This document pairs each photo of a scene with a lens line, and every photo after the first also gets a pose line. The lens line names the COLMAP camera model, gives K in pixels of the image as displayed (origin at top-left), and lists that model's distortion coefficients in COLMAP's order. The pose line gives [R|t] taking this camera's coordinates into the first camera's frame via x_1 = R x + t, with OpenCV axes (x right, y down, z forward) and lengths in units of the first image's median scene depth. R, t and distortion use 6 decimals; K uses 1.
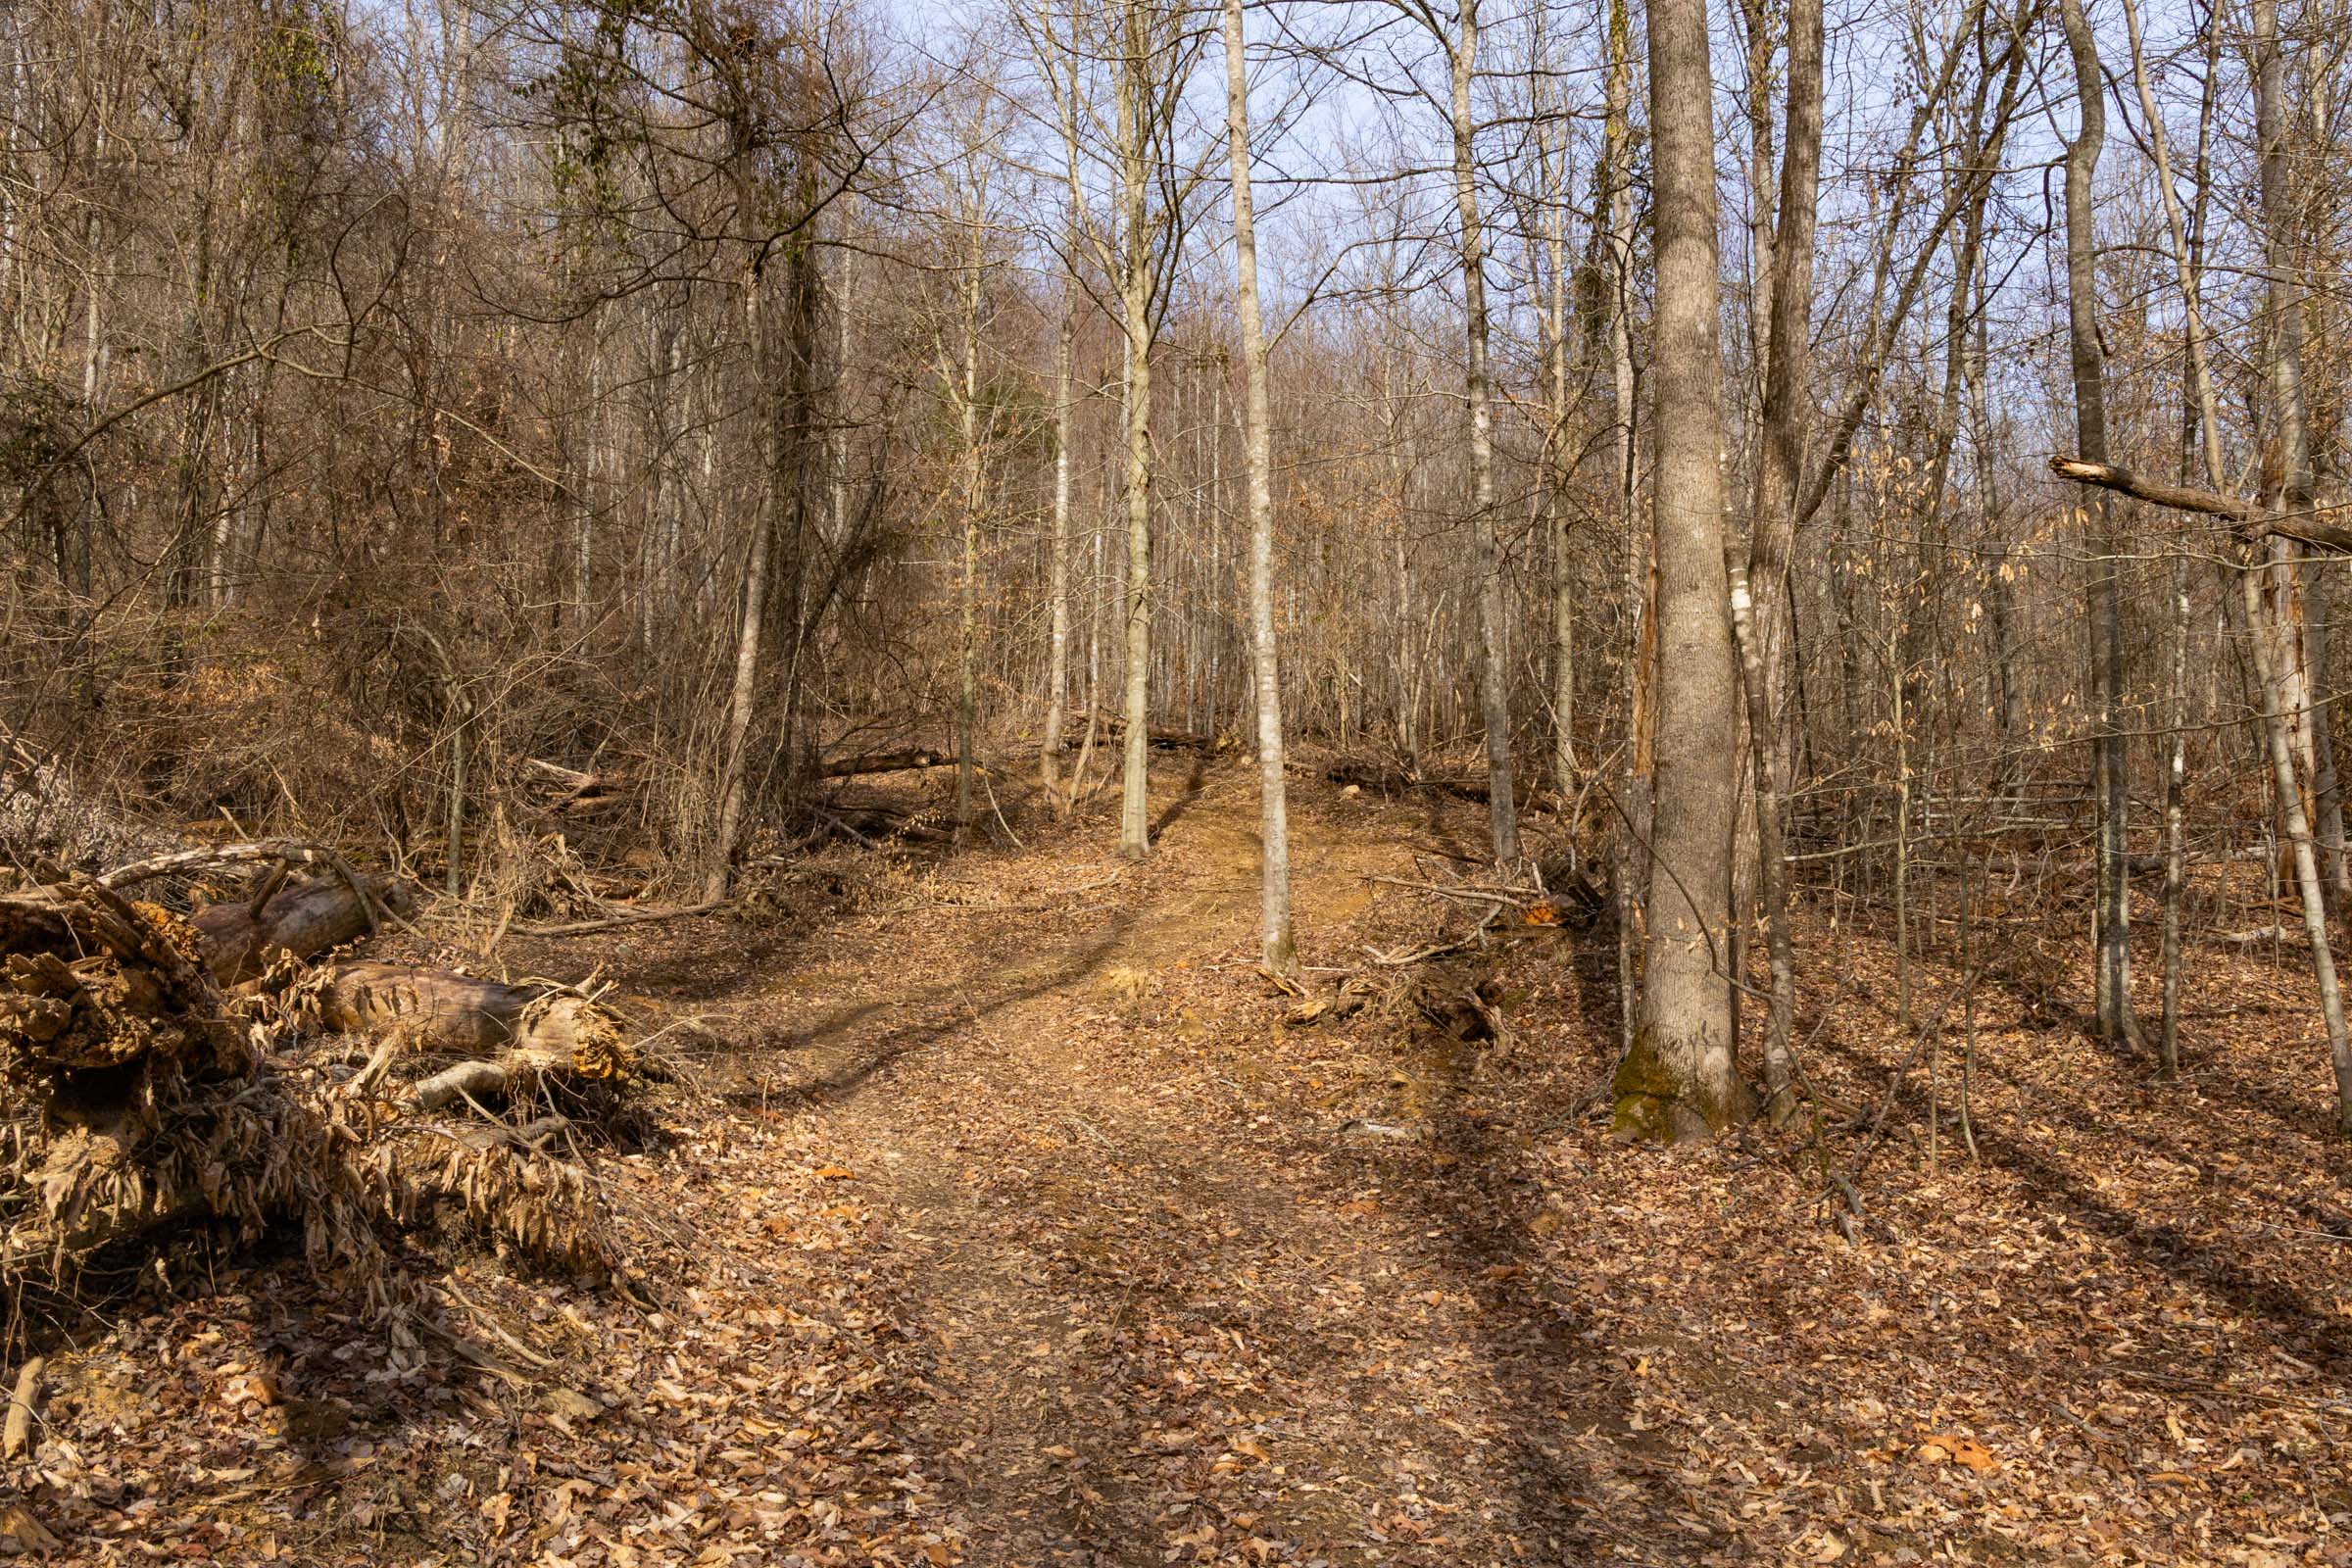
lens RADIAL K [[2094.5, 0, 1179.2], [0, 2094.5, 789.0], [0, 0, 1]] dist [0.007933, -0.007893]
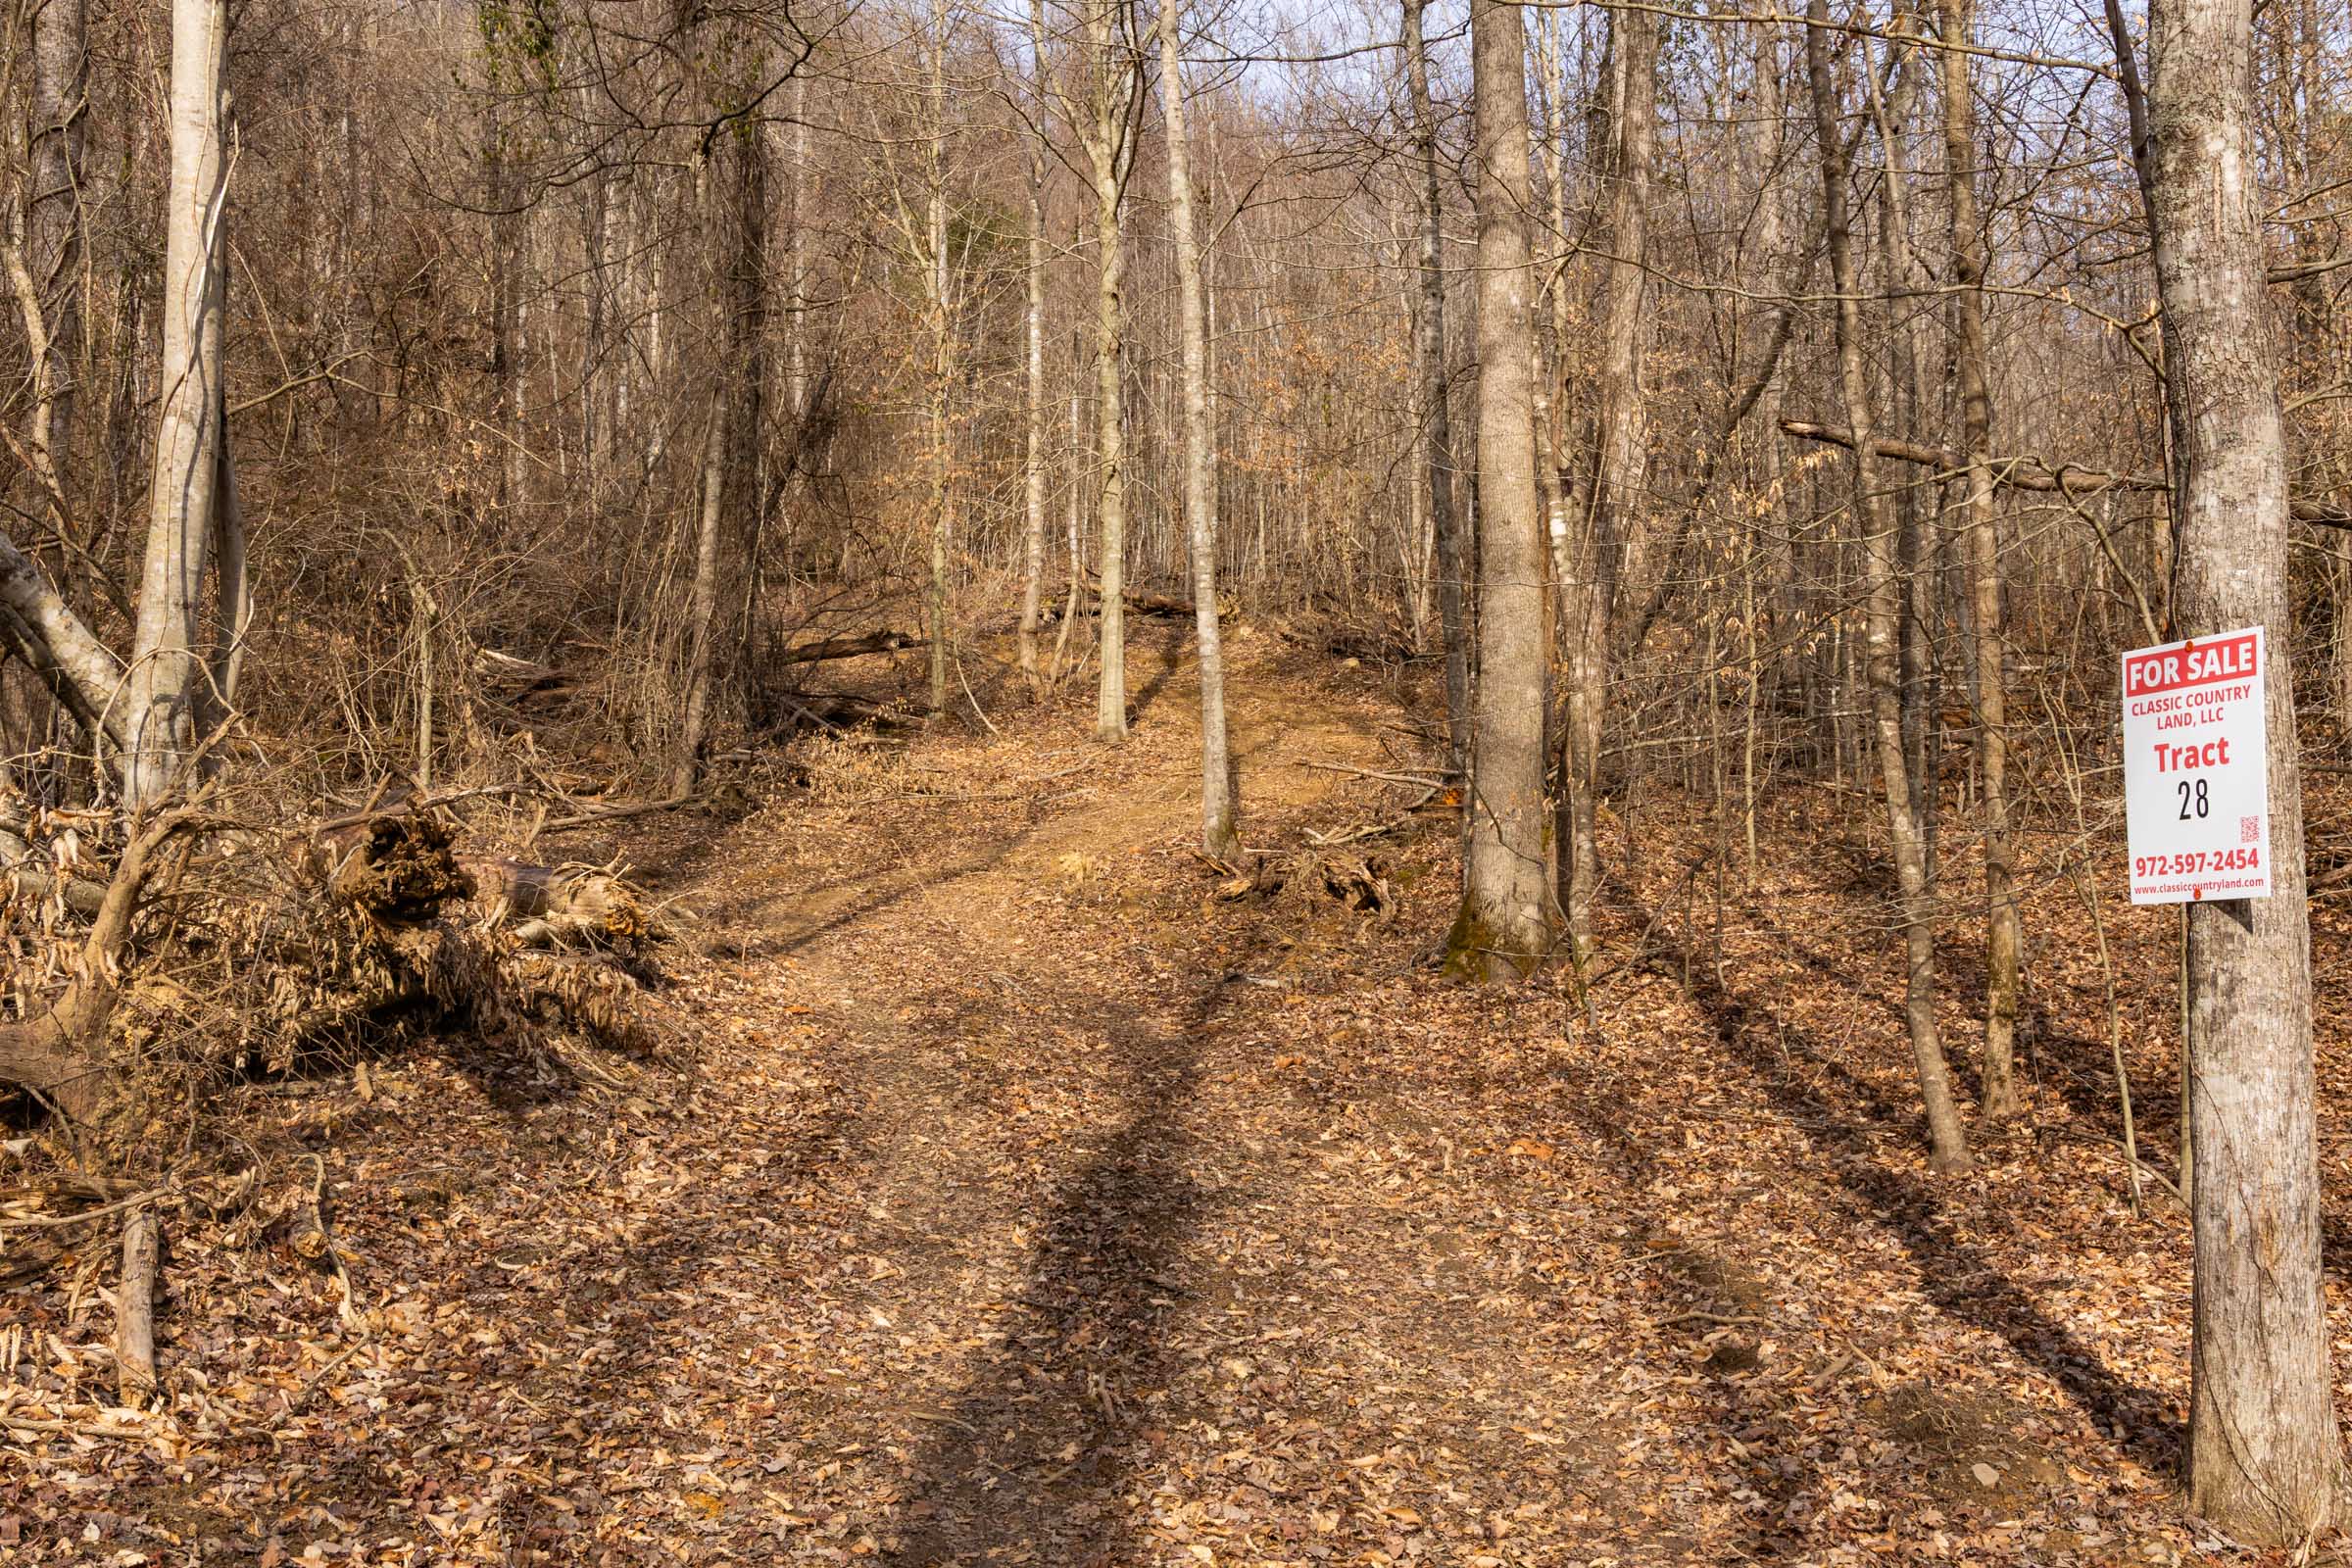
lens RADIAL K [[2526.7, 0, 1172.7], [0, 2526.7, 782.6], [0, 0, 1]] dist [0.013543, 0.000000]
pose [[0.999625, -0.018765, -0.019949, 0.053200], [0.019824, 0.998329, 0.054278, -0.019847], [0.018897, -0.054653, 0.998327, -0.292125]]
